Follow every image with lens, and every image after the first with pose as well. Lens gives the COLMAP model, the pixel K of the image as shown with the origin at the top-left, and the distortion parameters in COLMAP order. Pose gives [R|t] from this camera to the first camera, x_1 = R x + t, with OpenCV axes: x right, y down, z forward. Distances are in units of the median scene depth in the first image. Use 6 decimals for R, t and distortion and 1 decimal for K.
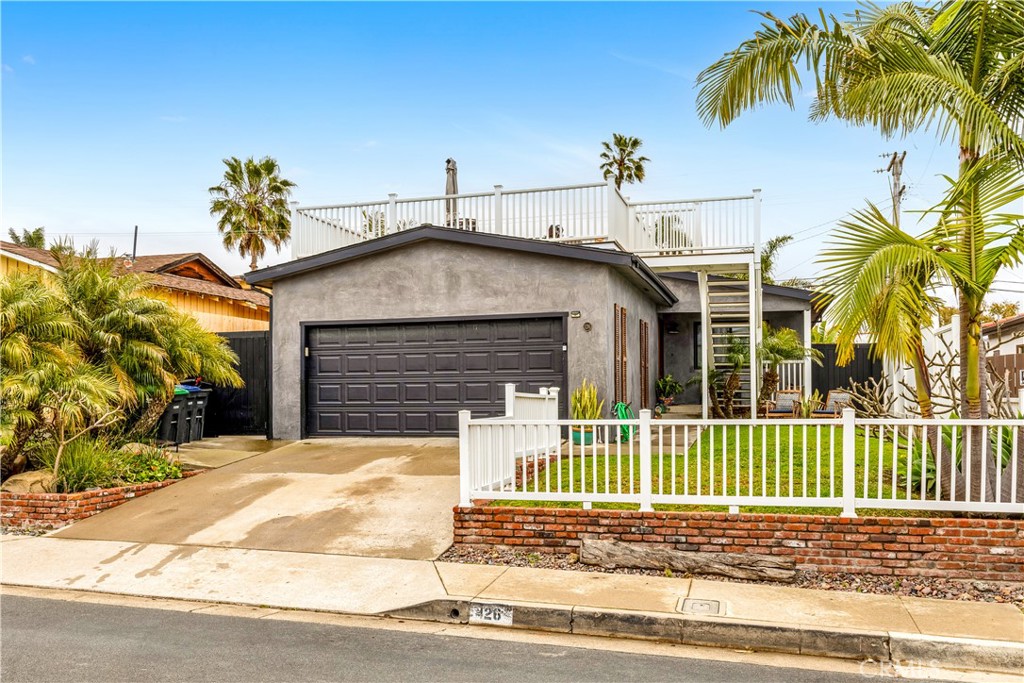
lens RADIAL K [[842.9, 0, 507.9], [0, 842.9, 348.2], [0, 0, 1]] dist [0.002718, 0.004217]
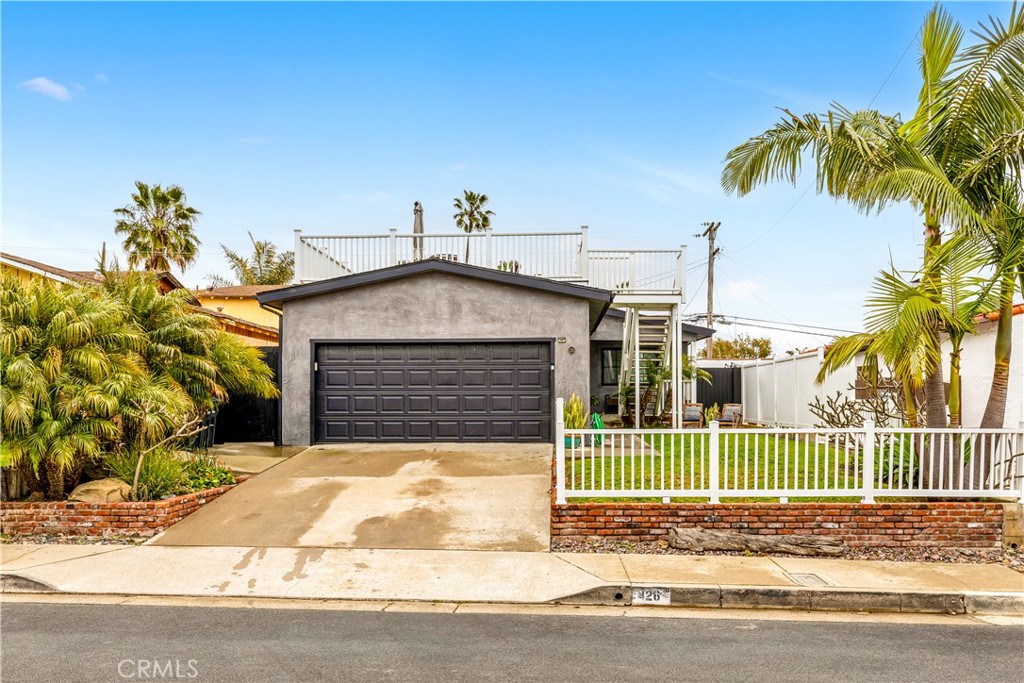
lens RADIAL K [[694.6, 0, 538.5], [0, 694.6, 362.4], [0, 0, 1]] dist [0.004840, 0.002310]
pose [[0.969231, 0.020974, 0.245260, -0.189983], [-0.019682, 0.999776, -0.007719, 0.000223], [-0.245367, 0.002654, 0.969427, 0.044611]]
